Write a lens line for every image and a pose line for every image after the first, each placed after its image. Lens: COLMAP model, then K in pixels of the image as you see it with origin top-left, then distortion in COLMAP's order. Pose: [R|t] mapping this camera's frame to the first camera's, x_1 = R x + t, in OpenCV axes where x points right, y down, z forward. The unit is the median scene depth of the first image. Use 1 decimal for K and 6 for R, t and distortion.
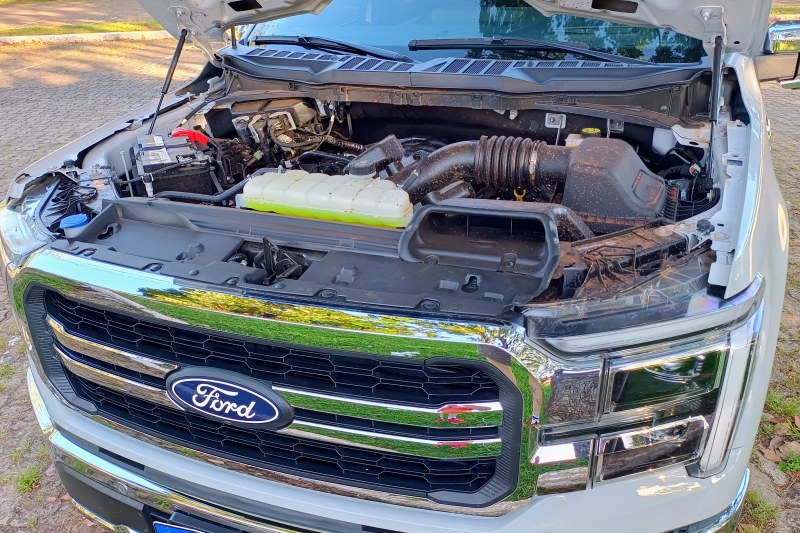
lens RADIAL K [[647.2, 0, 391.1], [0, 647.2, 284.8], [0, 0, 1]] dist [0.011483, -0.012317]
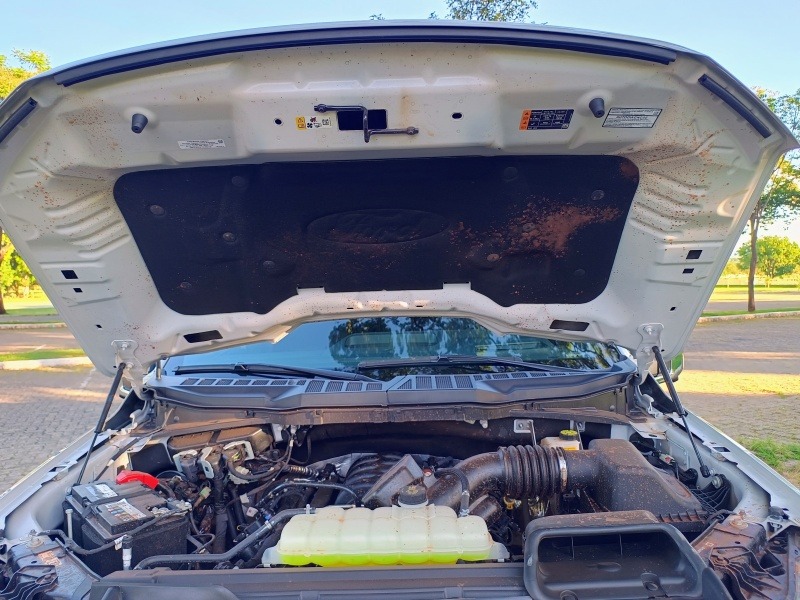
lens RADIAL K [[579.6, 0, 388.2], [0, 579.6, 292.5], [0, 0, 1]] dist [0.021674, -0.058955]
pose [[0.937584, -0.005270, 0.347719, -0.255214], [0.164678, 0.887398, -0.430587, -0.063535], [-0.306297, 0.460973, 0.832878, 0.145975]]
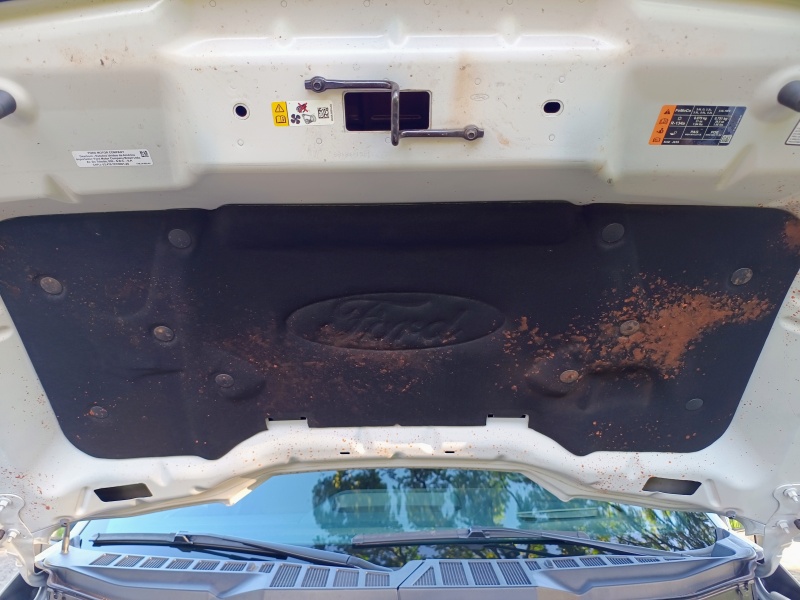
lens RADIAL K [[579.6, 0, 380.9], [0, 579.6, 307.3], [0, 0, 1]] dist [0.021674, -0.058955]
pose [[0.933451, 0.094725, 0.345973, -0.192917], [0.151912, 0.769347, -0.620507, -0.164478], [-0.324951, 0.631770, 0.703757, 0.367995]]
